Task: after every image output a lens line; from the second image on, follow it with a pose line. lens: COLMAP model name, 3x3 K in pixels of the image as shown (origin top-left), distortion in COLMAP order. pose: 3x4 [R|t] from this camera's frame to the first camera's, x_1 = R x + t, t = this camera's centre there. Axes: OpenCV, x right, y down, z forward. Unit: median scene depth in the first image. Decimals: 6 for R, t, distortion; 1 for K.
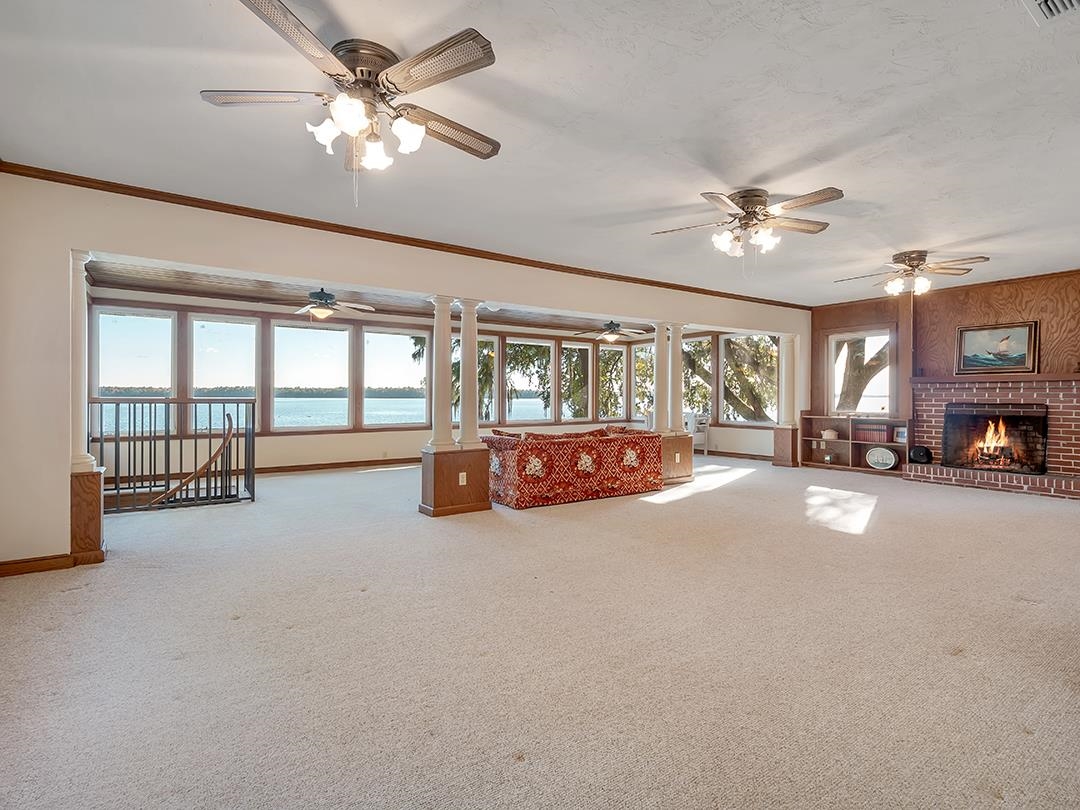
lens RADIAL K [[526.2, 0, 490.5], [0, 526.2, 391.9], [0, 0, 1]] dist [0.003540, -0.000110]
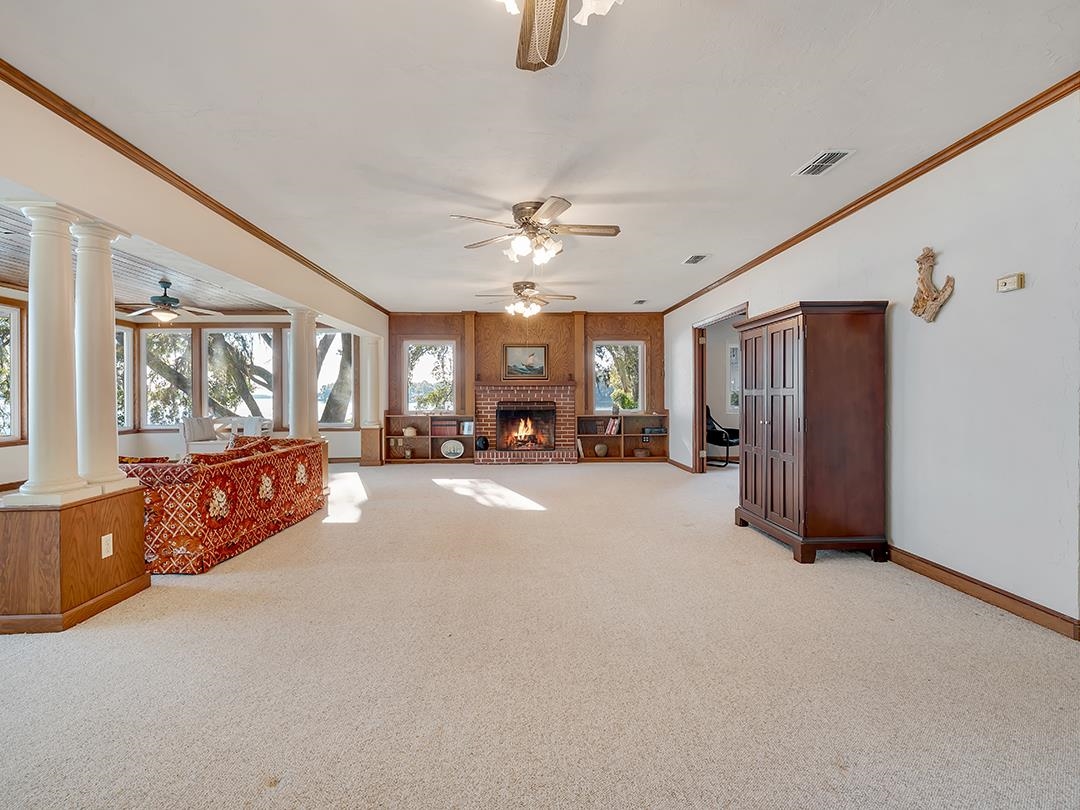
lens RADIAL K [[555.4, 0, 540.0], [0, 555.4, 405.0], [0, 0, 1]] dist [0.002958, -0.000156]
pose [[0.490554, -0.016696, 0.871251, -0.269039], [-0.003734, 0.999767, 0.021261, 0.000127], [-0.871403, -0.013683, 0.490377, 0.242446]]
